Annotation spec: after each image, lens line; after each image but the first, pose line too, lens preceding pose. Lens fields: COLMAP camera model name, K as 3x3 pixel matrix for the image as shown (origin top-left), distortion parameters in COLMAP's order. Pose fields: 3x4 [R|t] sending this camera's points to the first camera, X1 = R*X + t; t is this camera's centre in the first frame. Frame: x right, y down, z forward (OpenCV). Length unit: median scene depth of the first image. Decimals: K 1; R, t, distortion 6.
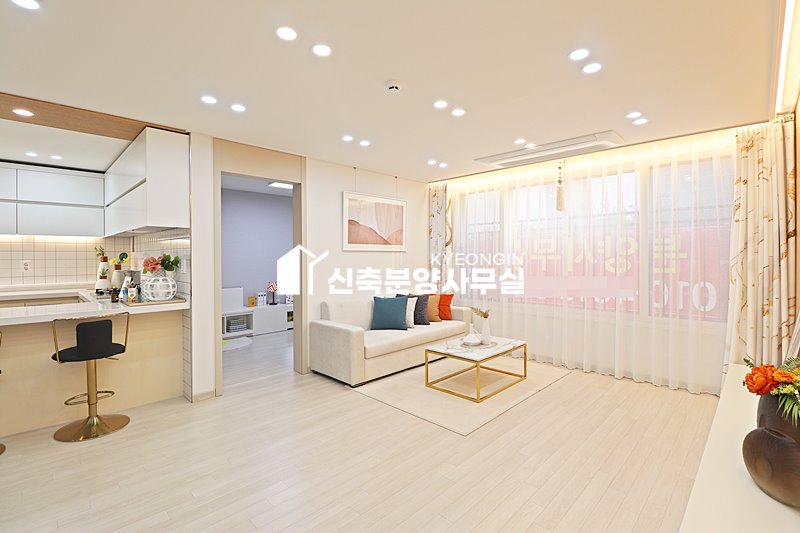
lens RADIAL K [[371.1, 0, 397.4], [0, 371.1, 258.9], [0, 0, 1]] dist [0.000041, -0.012498]
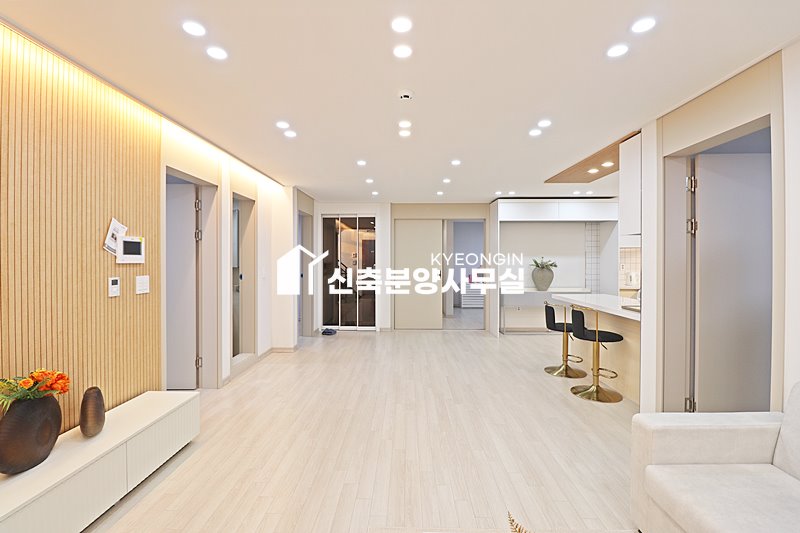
lens RADIAL K [[371.1, 0, 397.4], [0, 371.1, 258.9], [0, 0, 1]] dist [0.000041, -0.012498]
pose [[-0.732425, 0.003736, -0.680837, 0.374183], [-0.000491, 0.999982, 0.006015, -0.018551], [0.680847, 0.004740, -0.732410, 0.942728]]
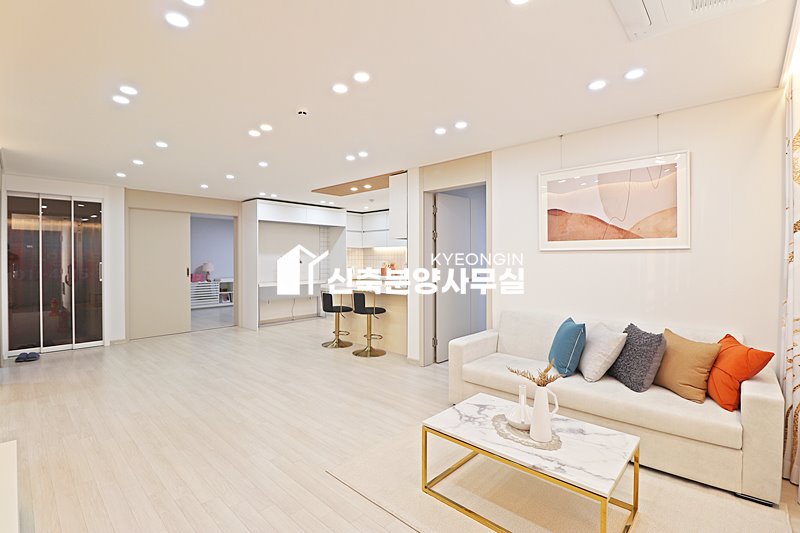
lens RADIAL K [[371.1, 0, 397.4], [0, 371.1, 258.9], [0, 0, 1]] dist [0.000041, -0.012498]
pose [[0.022822, 0.005403, -0.999725, 0.631380], [-0.004507, 0.999976, 0.005301, -0.008393], [0.999729, 0.004385, 0.022846, 0.697967]]
